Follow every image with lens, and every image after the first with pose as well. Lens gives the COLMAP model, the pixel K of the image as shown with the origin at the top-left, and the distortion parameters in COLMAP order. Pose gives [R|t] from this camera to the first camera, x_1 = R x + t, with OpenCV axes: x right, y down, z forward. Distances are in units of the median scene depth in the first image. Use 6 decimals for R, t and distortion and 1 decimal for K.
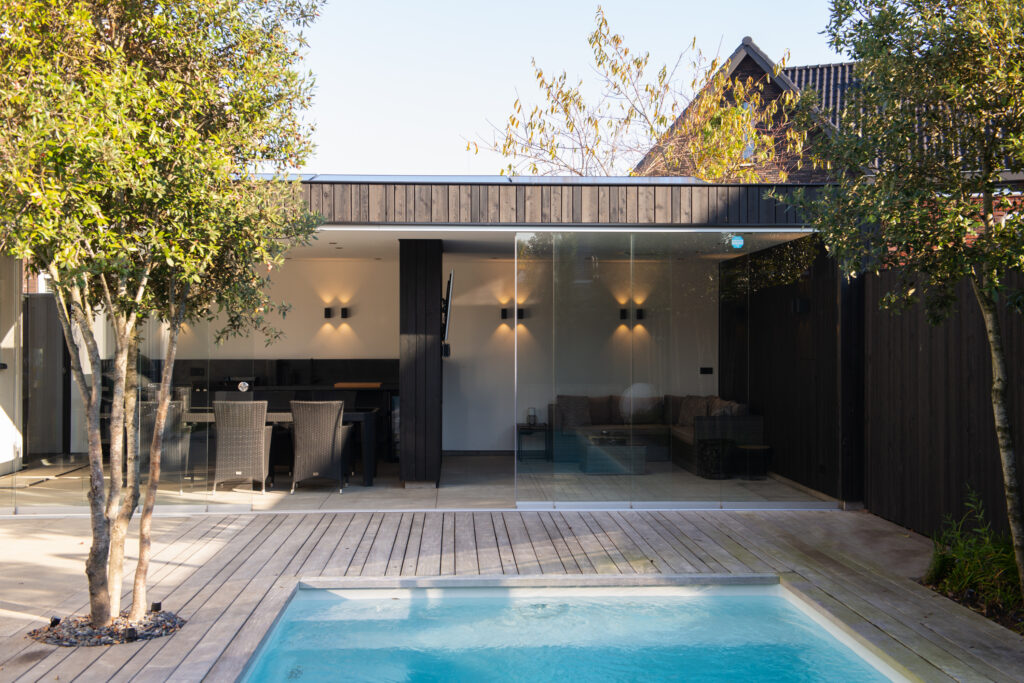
lens RADIAL K [[1214.0, 0, 510.8], [0, 1214.0, 340.9], [0, 0, 1]] dist [0.106166, -0.010465]
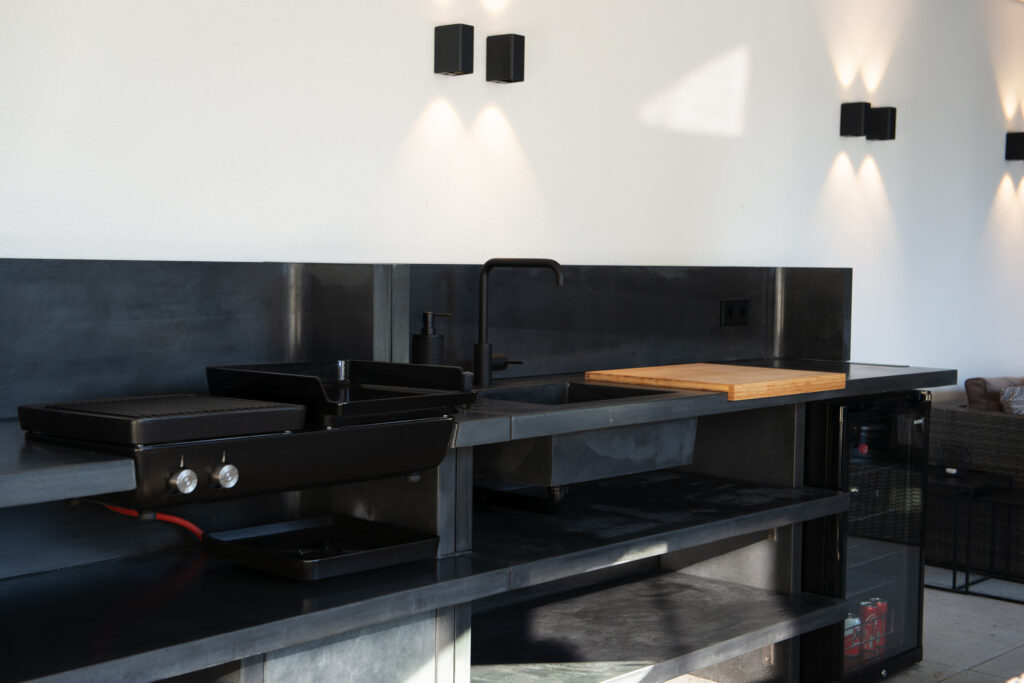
lens RADIAL K [[1397.6, 0, 512.0], [0, 1397.6, 341.5], [0, 0, 1]] dist [0.115938, 0.006972]
pose [[0.700074, -0.030544, 0.713417, -0.463607], [-0.012324, 0.998419, 0.054840, 0.021304], [-0.713964, -0.047184, 0.698590, 1.170215]]
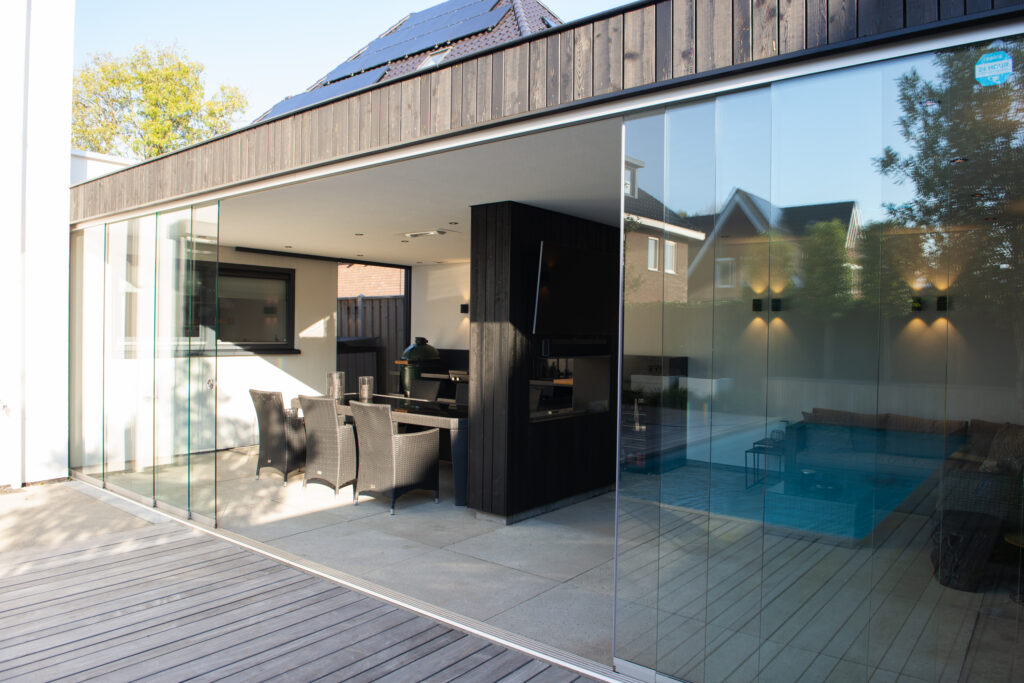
lens RADIAL K [[700.1, 0, 511.8], [0, 700.1, 343.7], [0, 0, 1]] dist [-0.046367, -0.001029]
pose [[0.753414, 0.019644, -0.657253, 0.263944], [-0.013171, 0.999804, 0.014785, -0.001213], [0.657415, -0.002483, 0.753525, 0.761954]]
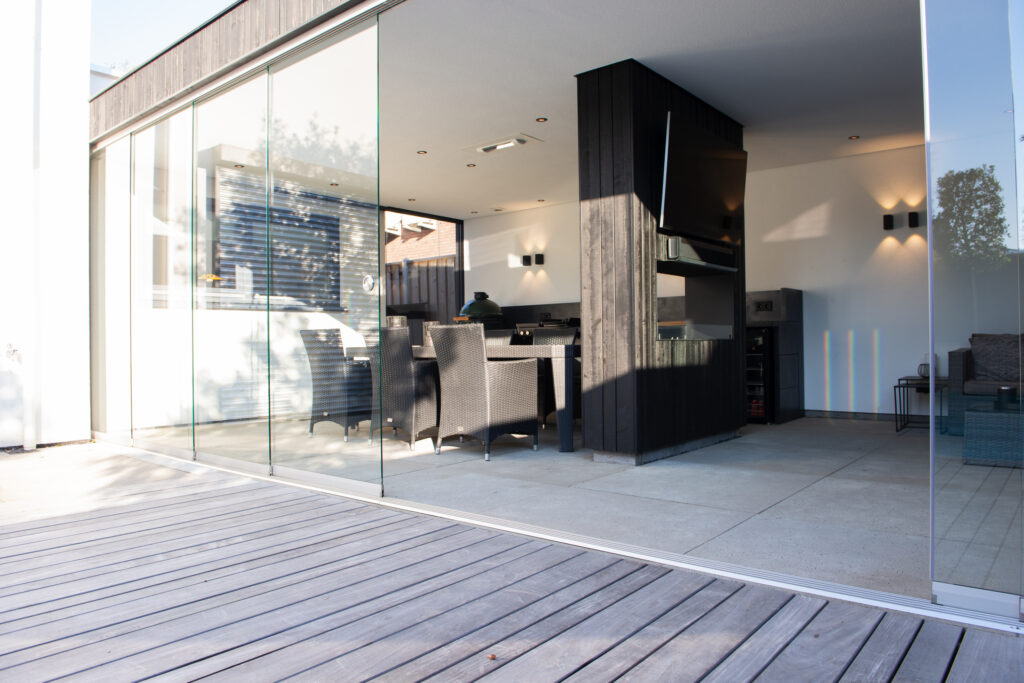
lens RADIAL K [[700.1, 0, 511.8], [0, 700.1, 343.7], [0, 0, 1]] dist [-0.046367, -0.001029]
pose [[0.737554, -0.010322, -0.675210, 0.150753], [0.012986, 0.999915, -0.001102, 0.067152], [0.675164, -0.007956, 0.737625, 0.795100]]
